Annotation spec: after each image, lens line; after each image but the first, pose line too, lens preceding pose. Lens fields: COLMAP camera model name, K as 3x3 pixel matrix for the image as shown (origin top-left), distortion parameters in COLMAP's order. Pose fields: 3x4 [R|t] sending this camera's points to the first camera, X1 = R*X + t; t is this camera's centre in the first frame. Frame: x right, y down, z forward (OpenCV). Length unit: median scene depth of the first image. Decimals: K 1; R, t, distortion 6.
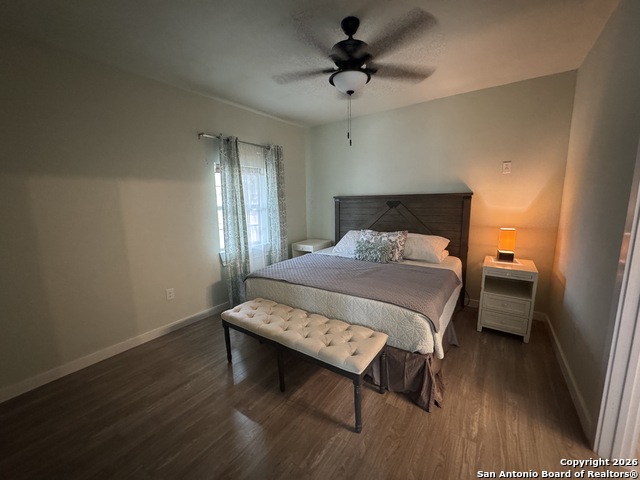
lens RADIAL K [[256.7, 0, 321.7], [0, 256.7, 240.4], [0, 0, 1]] dist [-0.004146, 0.000120]
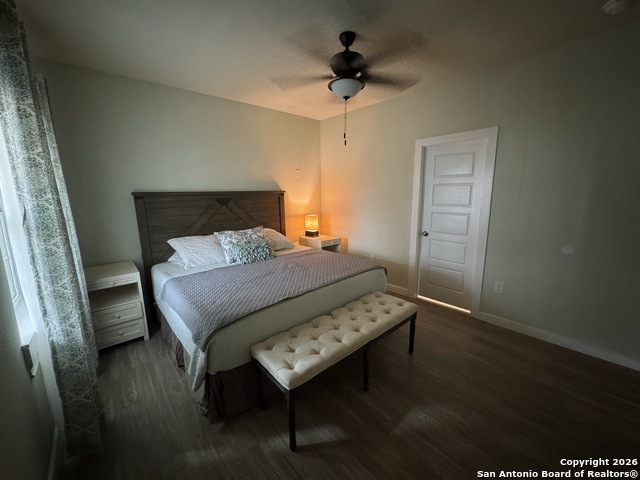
lens RADIAL K [[256.7, 0, 321.3], [0, 256.7, 238.1], [0, 0, 1]] dist [-0.004146, 0.000120]
pose [[0.225930, -0.151983, 0.962214, -0.587785], [0.163346, 0.979679, 0.116388, -0.066318], [-0.960351, 0.130879, 0.246165, 0.486391]]
